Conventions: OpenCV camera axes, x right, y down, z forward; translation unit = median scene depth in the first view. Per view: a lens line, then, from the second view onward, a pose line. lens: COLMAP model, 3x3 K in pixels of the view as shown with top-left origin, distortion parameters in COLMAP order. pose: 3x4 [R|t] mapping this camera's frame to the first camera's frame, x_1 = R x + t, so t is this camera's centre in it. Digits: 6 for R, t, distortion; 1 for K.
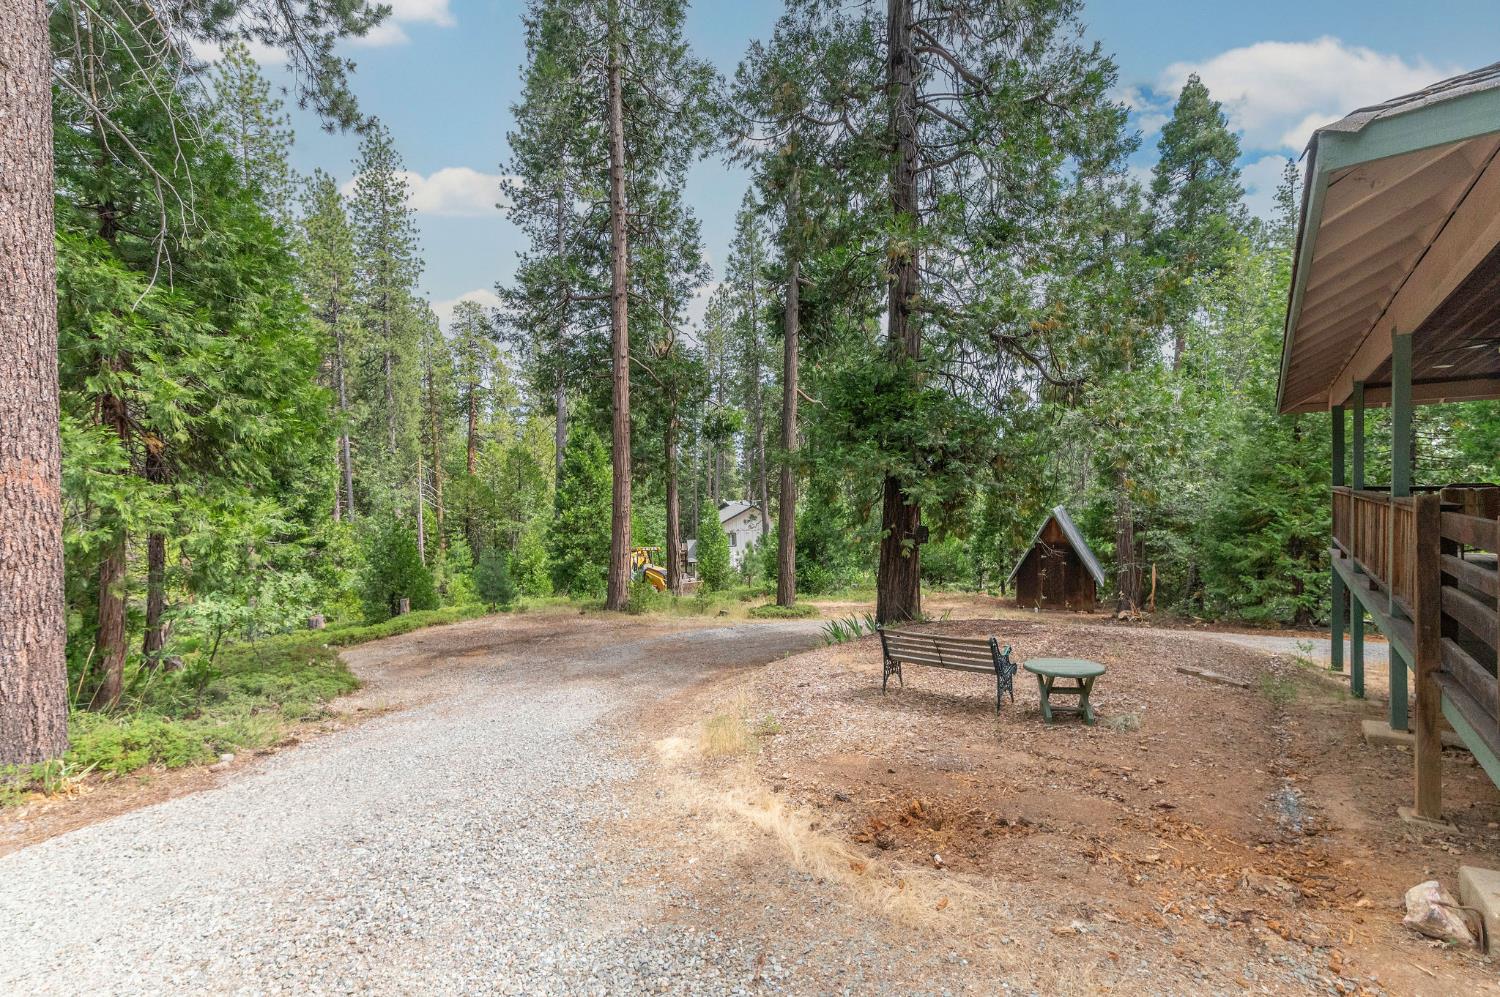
lens RADIAL K [[646.9, 0, 750.4], [0, 646.9, 514.3], [0, 0, 1]] dist [0.001415, 0.000092]
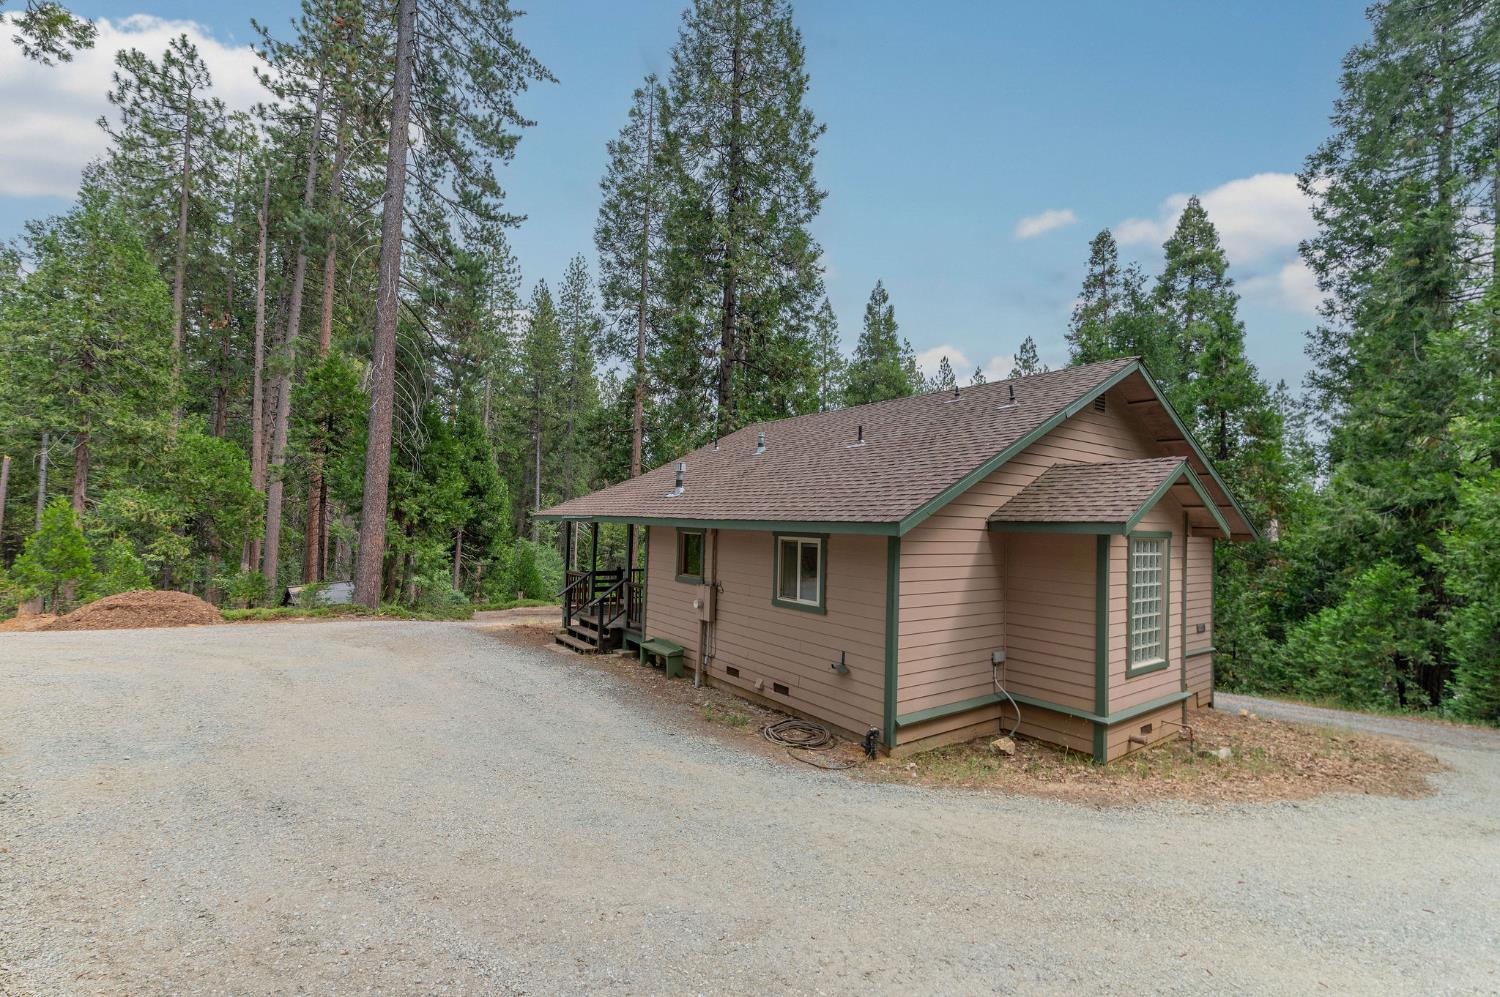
lens RADIAL K [[646.9, 0, 749.0], [0, 646.9, 496.3], [0, 0, 1]] dist [0.001415, 0.000092]
pose [[0.959563, 0.039172, -0.278755, 0.392650], [-0.061307, 0.995581, -0.071134, -0.032327], [0.274736, 0.085348, 0.957724, -0.399562]]
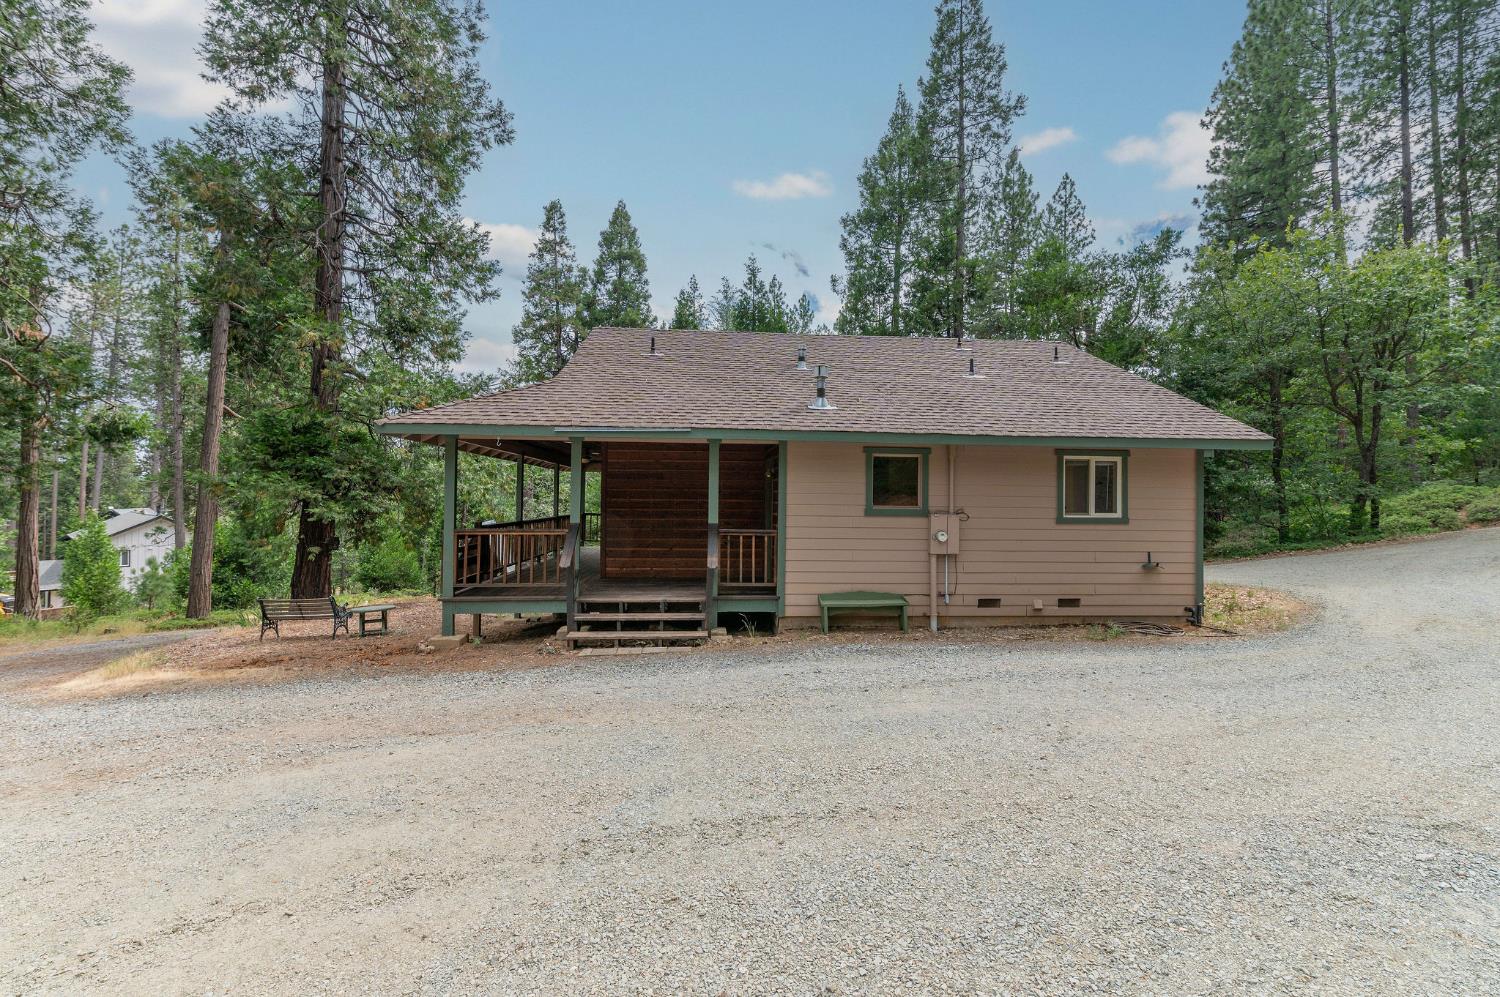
lens RADIAL K [[646.9, 0, 755.4], [0, 646.9, 488.9], [0, 0, 1]] dist [0.001415, 0.000092]
pose [[0.735447, 0.042252, 0.676263, 0.001854], [-0.002439, 0.998213, -0.059714, -0.000996], [-0.677577, 0.042267, 0.734236, -0.228482]]
